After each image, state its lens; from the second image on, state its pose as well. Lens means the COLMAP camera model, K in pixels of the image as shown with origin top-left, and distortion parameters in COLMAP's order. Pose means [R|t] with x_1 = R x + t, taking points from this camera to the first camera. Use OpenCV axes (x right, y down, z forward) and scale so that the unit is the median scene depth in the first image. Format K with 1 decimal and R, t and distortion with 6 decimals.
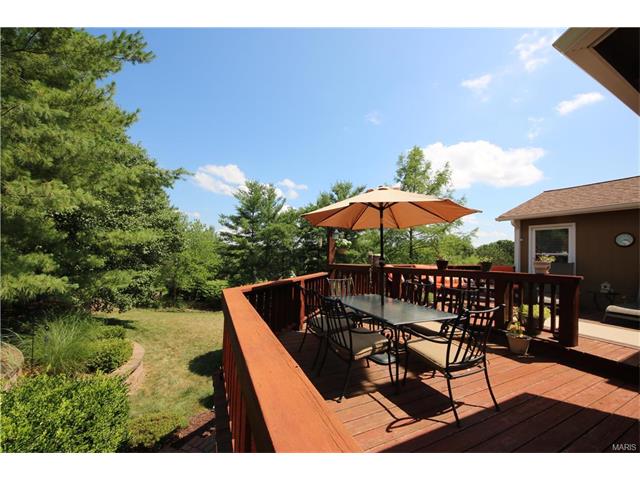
lens RADIAL K [[245.9, 0, 320.0], [0, 245.9, 240.0], [0, 0, 1]] dist [0.028701, -0.018746]
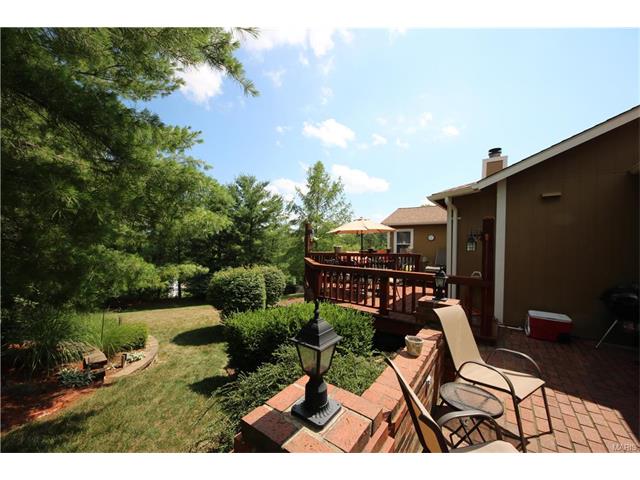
lens RADIAL K [[245.9, 0, 320.0], [0, 245.9, 240.0], [0, 0, 1]] dist [0.028701, -0.018746]
pose [[0.872358, -0.012239, 0.488714, -0.267647], [-0.015589, 0.998482, 0.052831, -0.027809], [-0.488618, -0.053707, 0.870843, -0.172882]]
